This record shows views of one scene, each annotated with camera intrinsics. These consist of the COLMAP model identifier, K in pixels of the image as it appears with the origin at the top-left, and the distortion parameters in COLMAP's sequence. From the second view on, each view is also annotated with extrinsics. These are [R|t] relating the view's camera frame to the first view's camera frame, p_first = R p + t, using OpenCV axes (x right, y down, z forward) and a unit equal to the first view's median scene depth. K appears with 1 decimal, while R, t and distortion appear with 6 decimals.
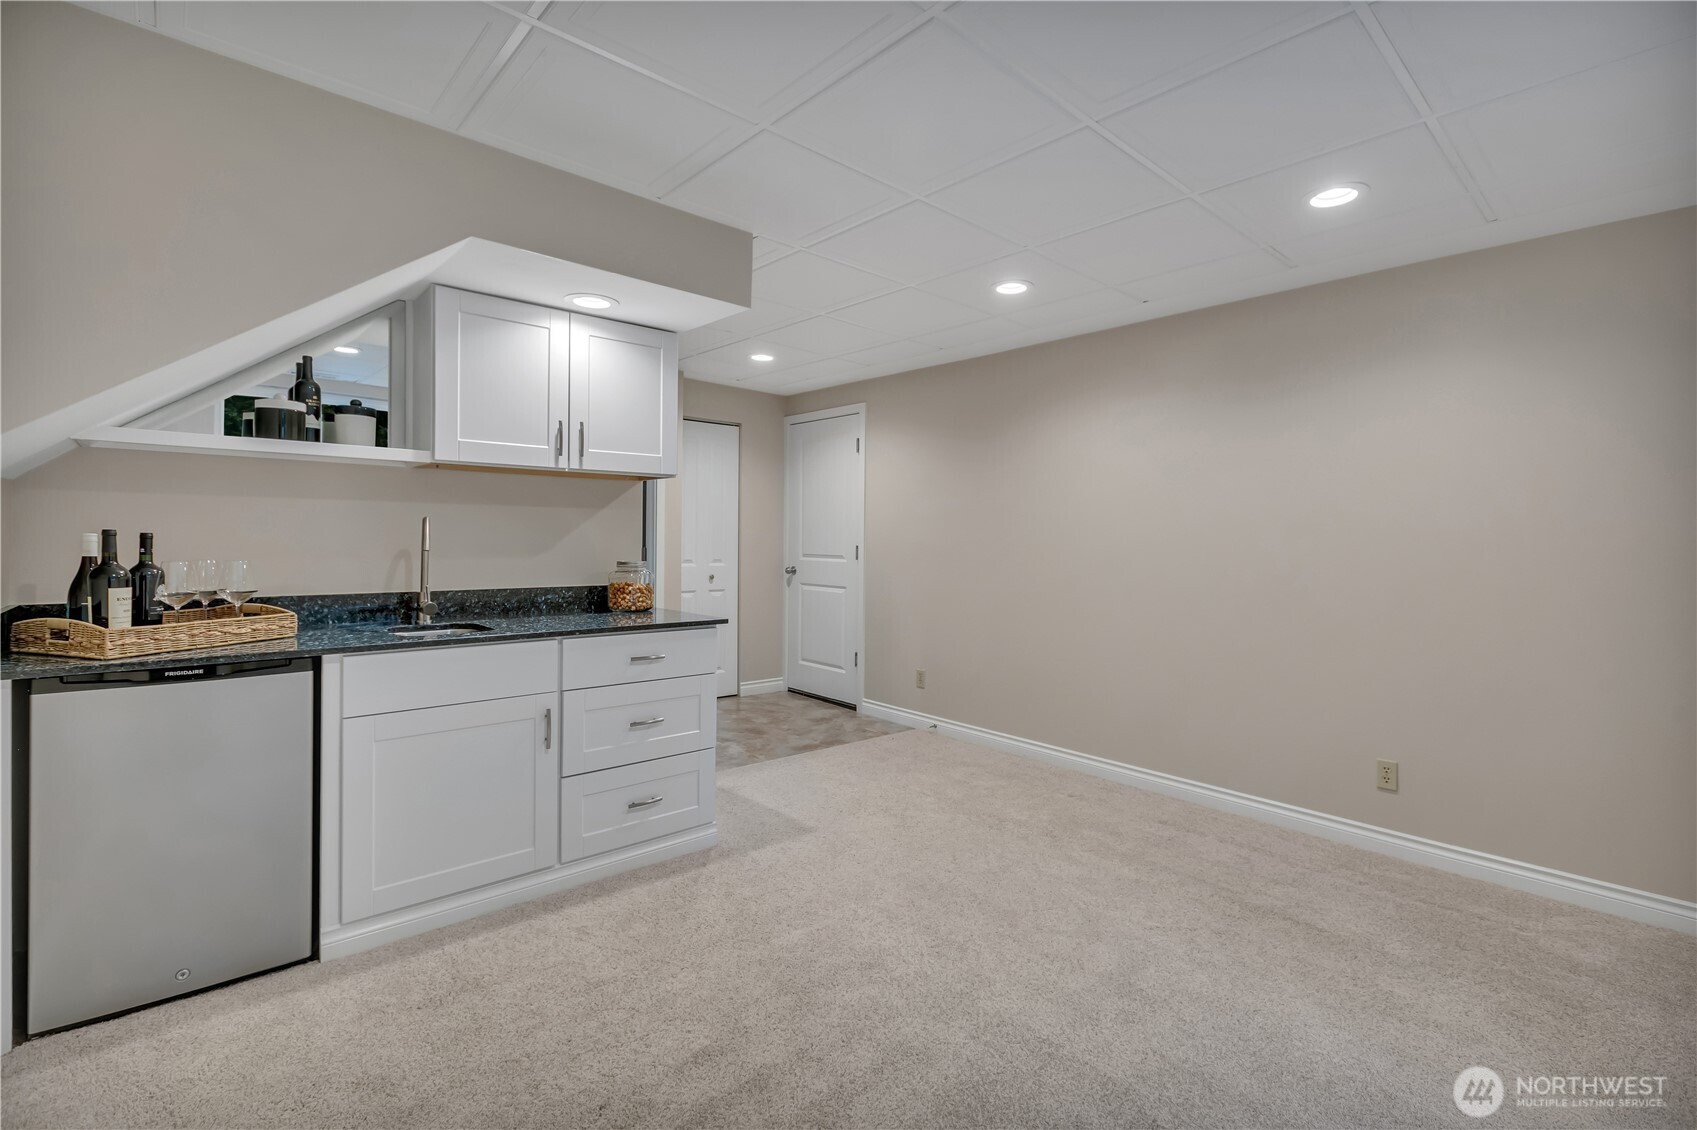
lens RADIAL K [[772.9, 0, 853.8], [0, 772.9, 547.7], [0, 0, 1]] dist [0.003435, 0.000916]
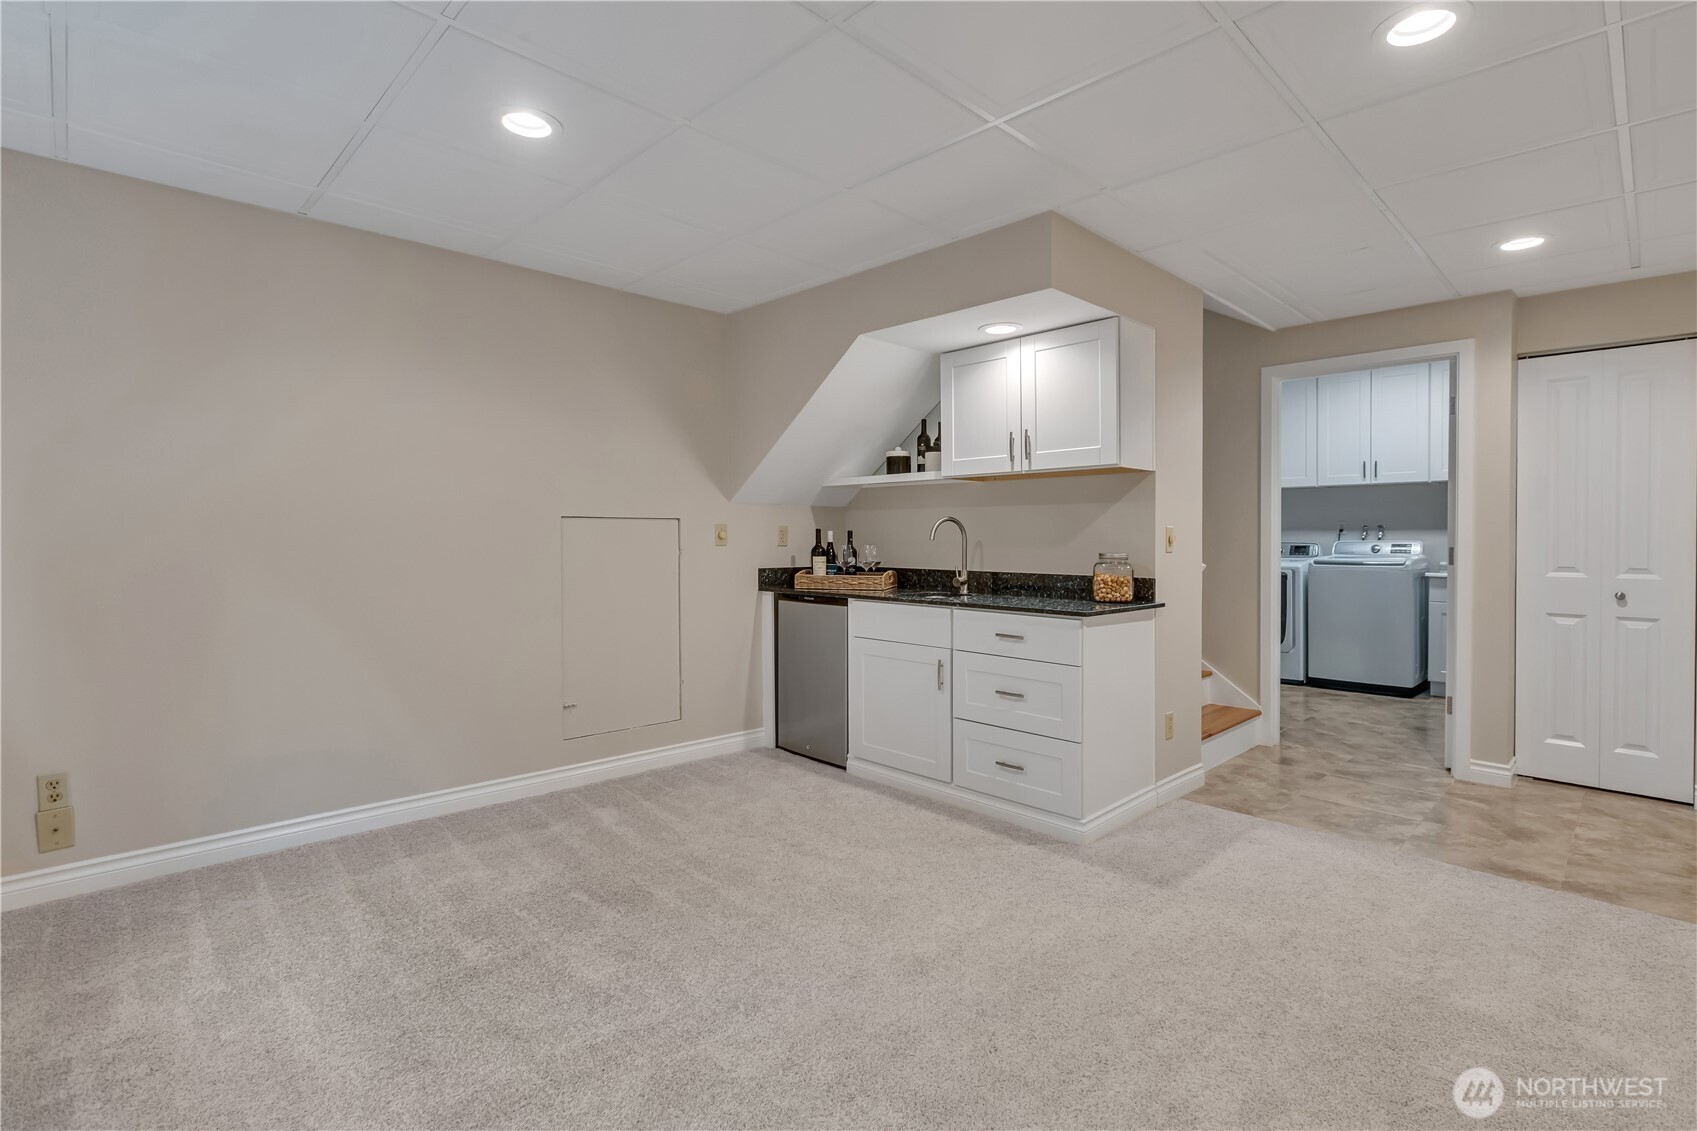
lens RADIAL K [[800.8, 0, 848.5], [0, 800.8, 565.5], [0, 0, 1]] dist [-0.000032, 0.000105]
pose [[0.039296, 0.021237, -0.999002, 0.868707], [-0.017264, 0.999639, 0.020572, 0.021220], [0.999078, 0.016438, 0.039649, 0.718806]]
